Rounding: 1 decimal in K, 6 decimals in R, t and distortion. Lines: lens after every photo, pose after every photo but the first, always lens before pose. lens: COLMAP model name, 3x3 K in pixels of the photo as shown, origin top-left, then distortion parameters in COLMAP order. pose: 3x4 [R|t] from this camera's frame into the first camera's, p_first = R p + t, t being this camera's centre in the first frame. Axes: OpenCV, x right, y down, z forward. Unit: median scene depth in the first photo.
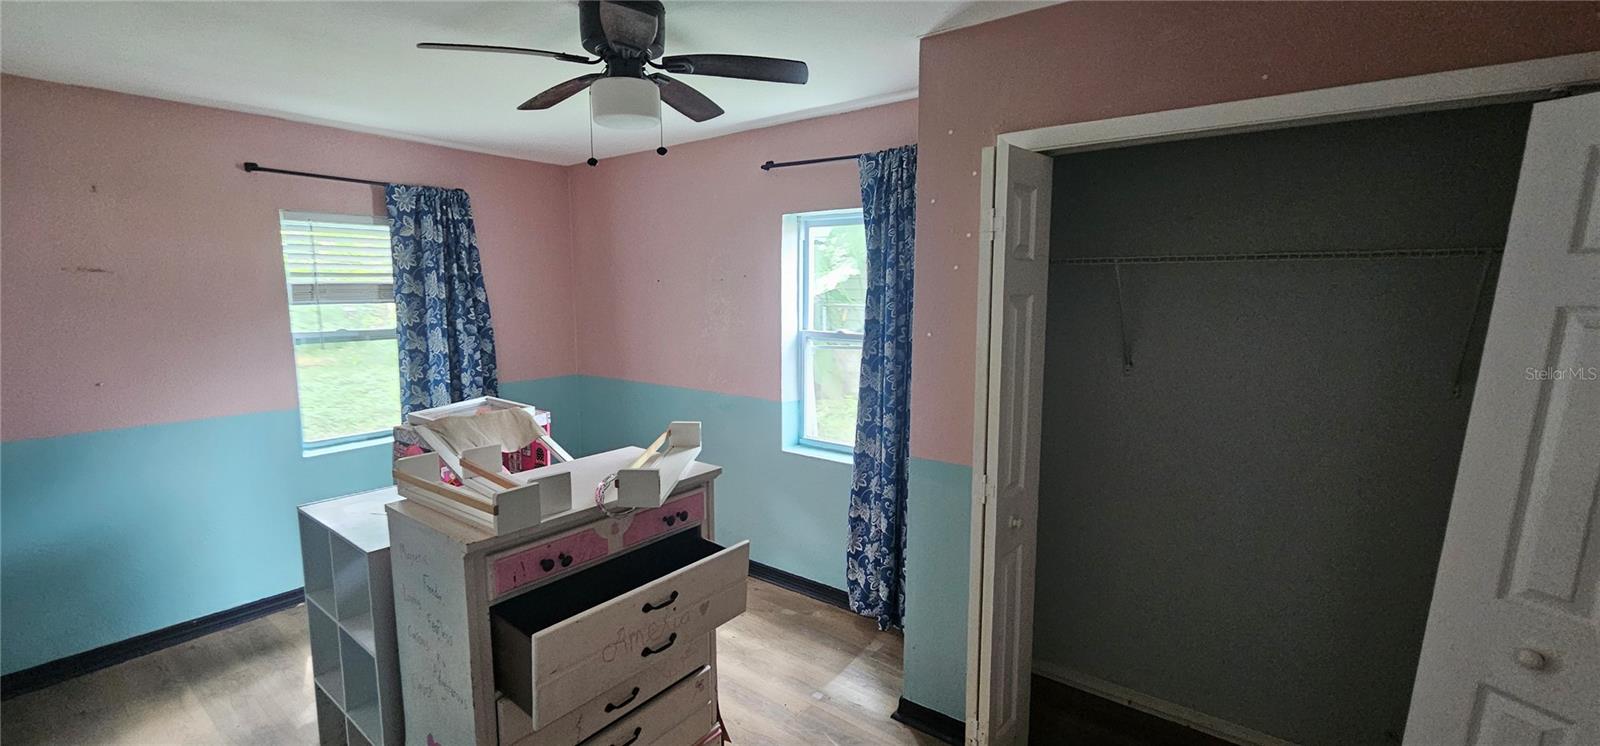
lens RADIAL K [[659.9, 0, 793.8], [0, 659.9, 372.9], [0, 0, 1]] dist [-0.002682, 0.000716]
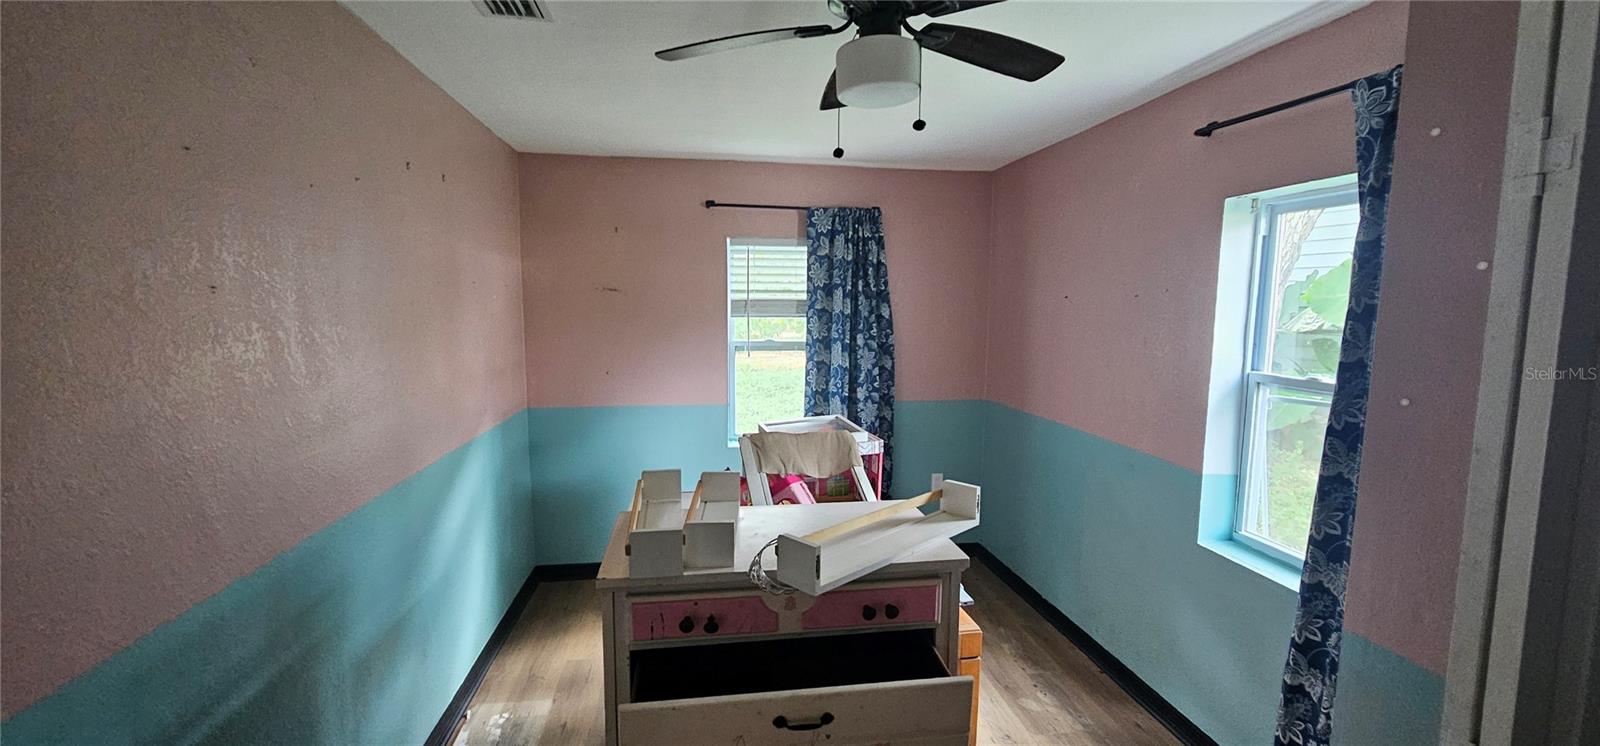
lens RADIAL K [[659.9, 0, 801.0], [0, 659.9, 378.1], [0, 0, 1]] dist [-0.002682, 0.000716]
pose [[0.727134, 0.082677, -0.681499, 0.143250], [-0.094559, 0.995321, 0.019857, -0.029640], [0.679952, 0.050003, 0.731550, 0.220984]]
